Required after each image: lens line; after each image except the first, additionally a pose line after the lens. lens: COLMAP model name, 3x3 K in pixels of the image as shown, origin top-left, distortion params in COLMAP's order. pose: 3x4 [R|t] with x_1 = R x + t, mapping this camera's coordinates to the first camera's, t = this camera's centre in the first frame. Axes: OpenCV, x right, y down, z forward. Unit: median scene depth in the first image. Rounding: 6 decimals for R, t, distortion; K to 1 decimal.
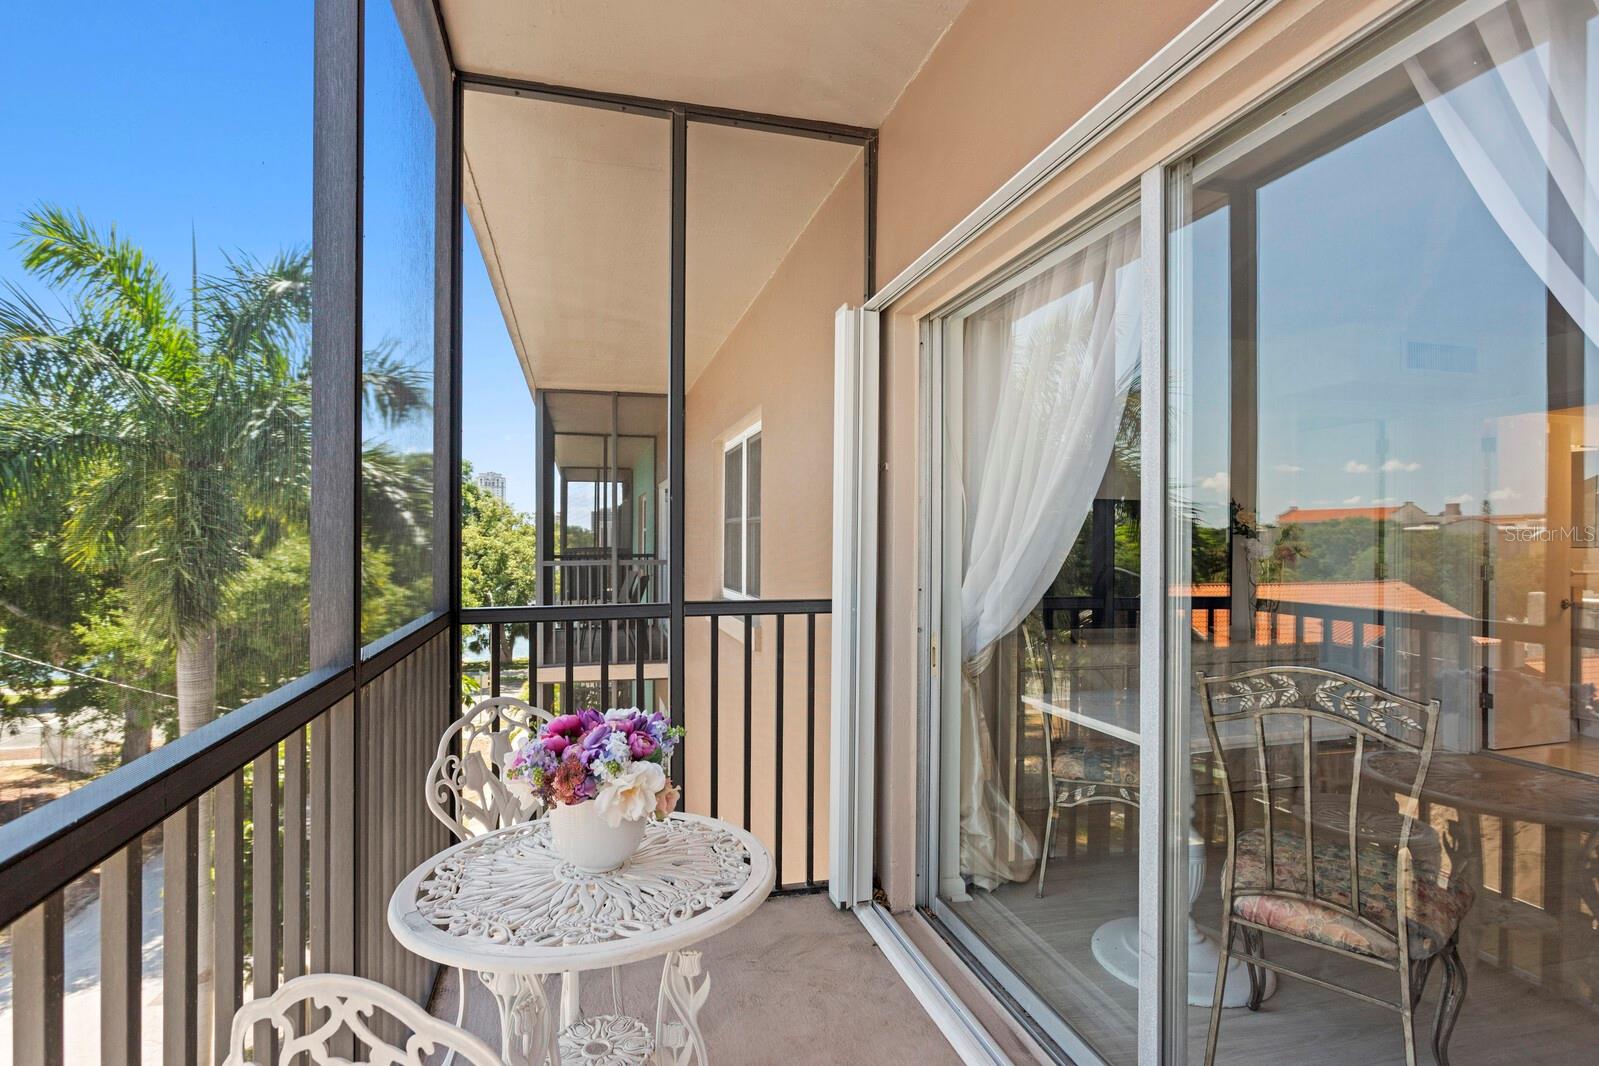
lens RADIAL K [[804.4, 0, 819.9], [0, 804.4, 544.1], [0, 0, 1]] dist [-0.013343, 0.005681]
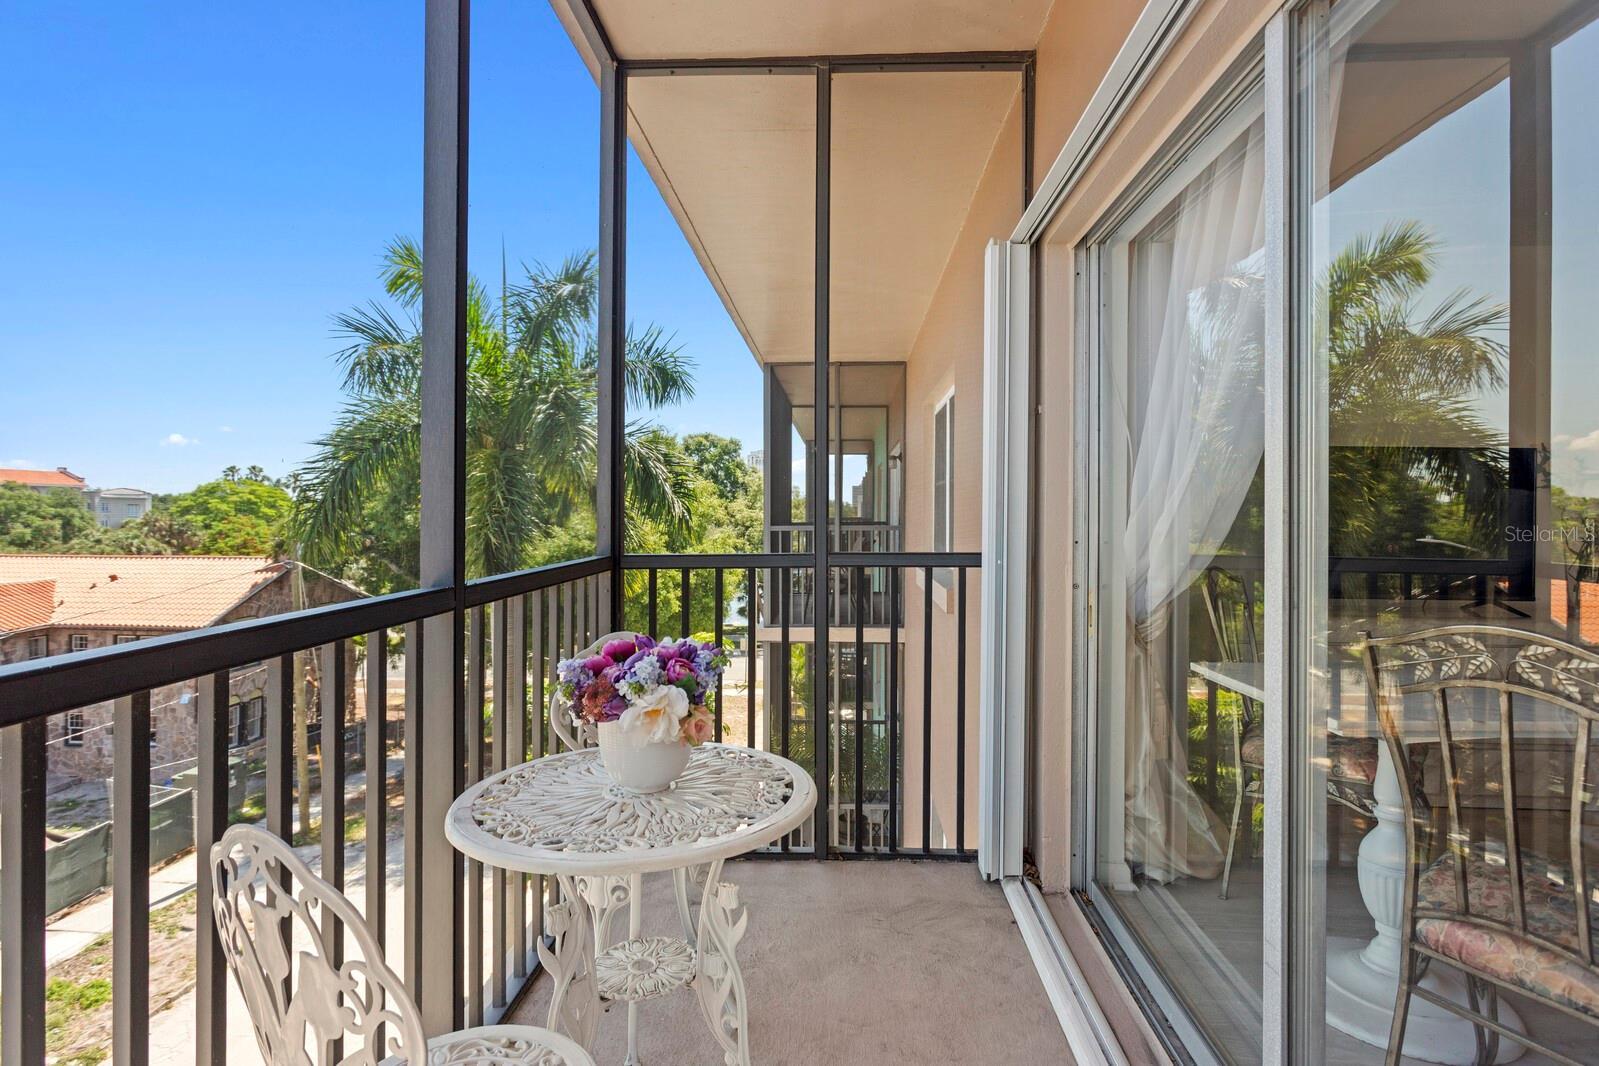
lens RADIAL K [[804.4, 0, 824.8], [0, 804.4, 512.1], [0, 0, 1]] dist [-0.013343, 0.005681]
pose [[0.953470, -0.003083, -0.301472, 0.127524], [0.001497, 0.999984, -0.005492, 0.026928], [0.301484, 0.004785, 0.953459, 0.043072]]
